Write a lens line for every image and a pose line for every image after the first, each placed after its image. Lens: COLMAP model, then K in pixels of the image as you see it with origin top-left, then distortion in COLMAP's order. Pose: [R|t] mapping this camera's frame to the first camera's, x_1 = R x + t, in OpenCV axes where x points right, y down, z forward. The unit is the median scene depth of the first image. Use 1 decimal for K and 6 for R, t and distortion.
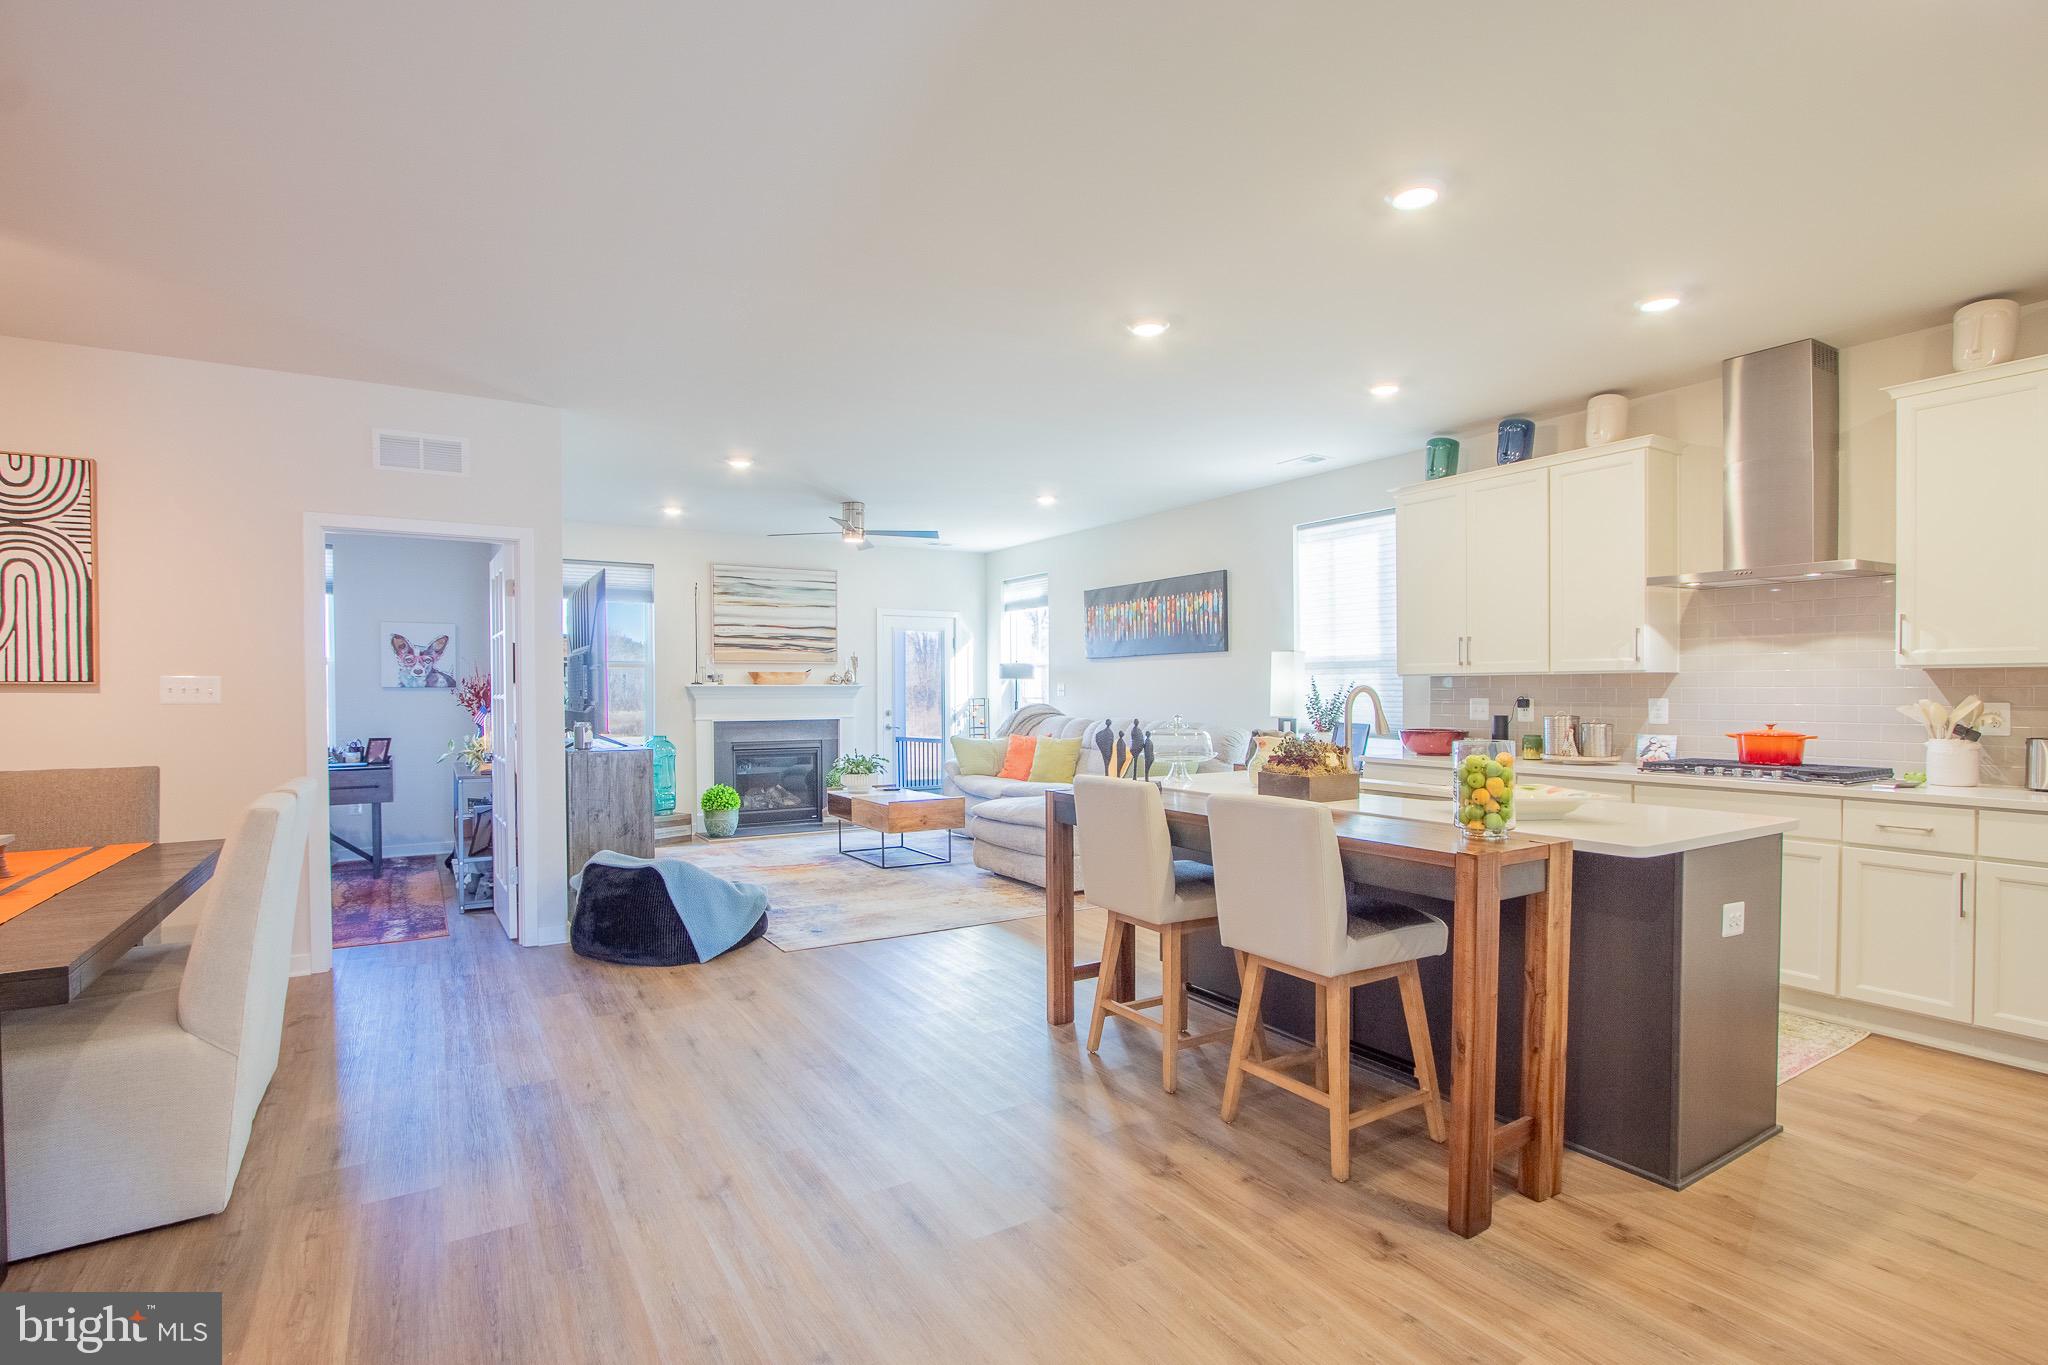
lens RADIAL K [[973.7, 0, 1015.7], [0, 973.7, 703.6], [0, 0, 1]] dist [-0.014071, 0.000325]
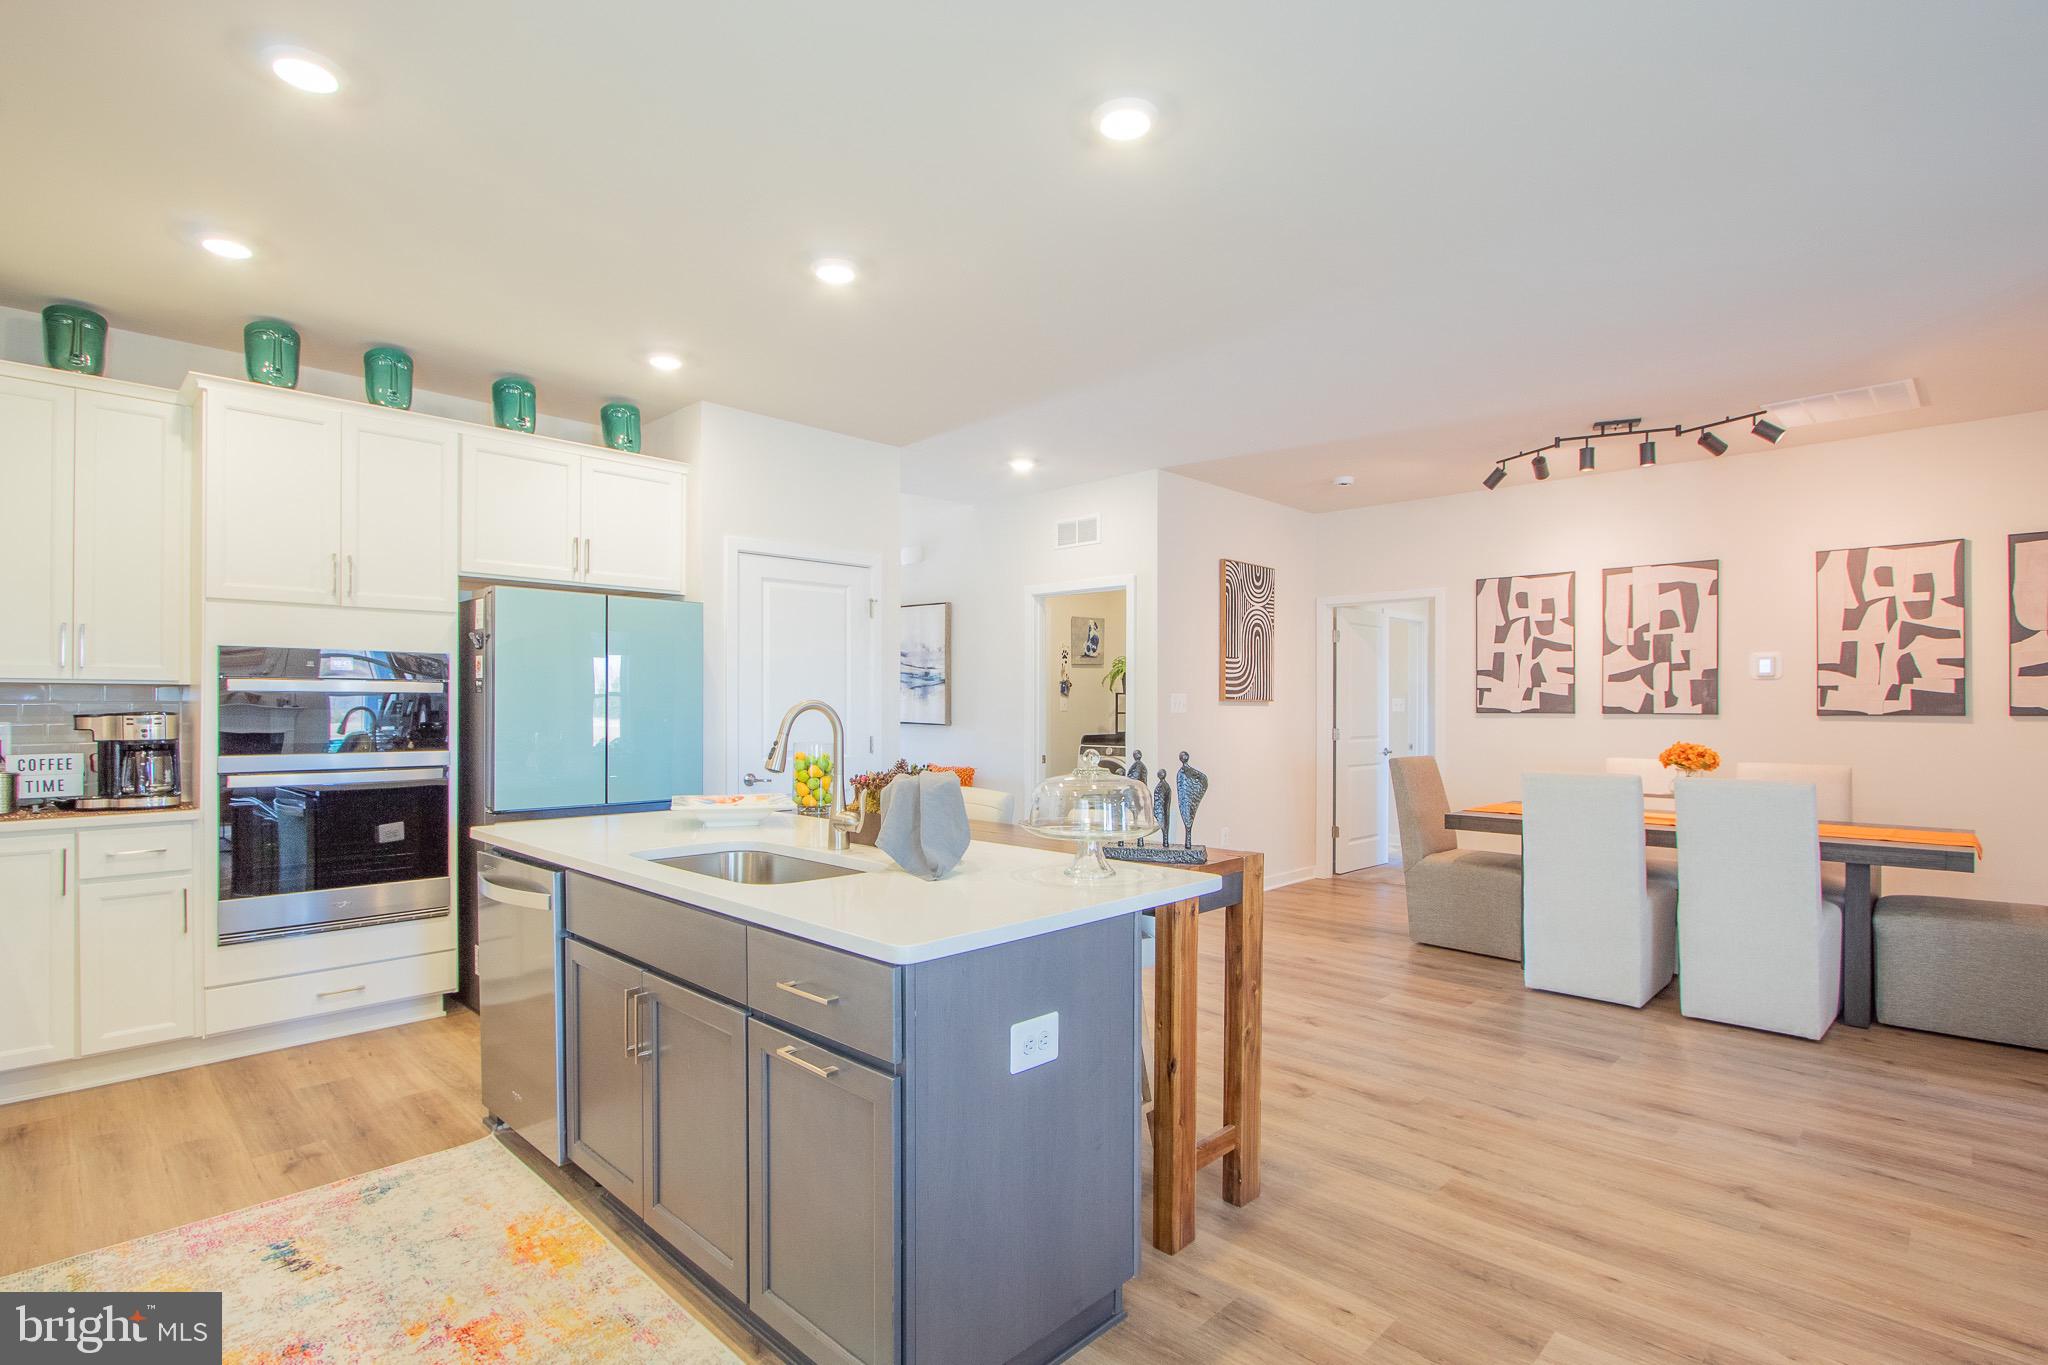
lens RADIAL K [[977.0, 0, 1012.1], [0, 977.0, 710.6], [0, 0, 1]] dist [-0.017025, 0.000265]
pose [[-0.971142, 0.003610, -0.238473, 0.283799], [-0.001535, 0.999770, 0.021385, -0.019529], [0.238495, 0.021133, -0.970914, 1.271714]]
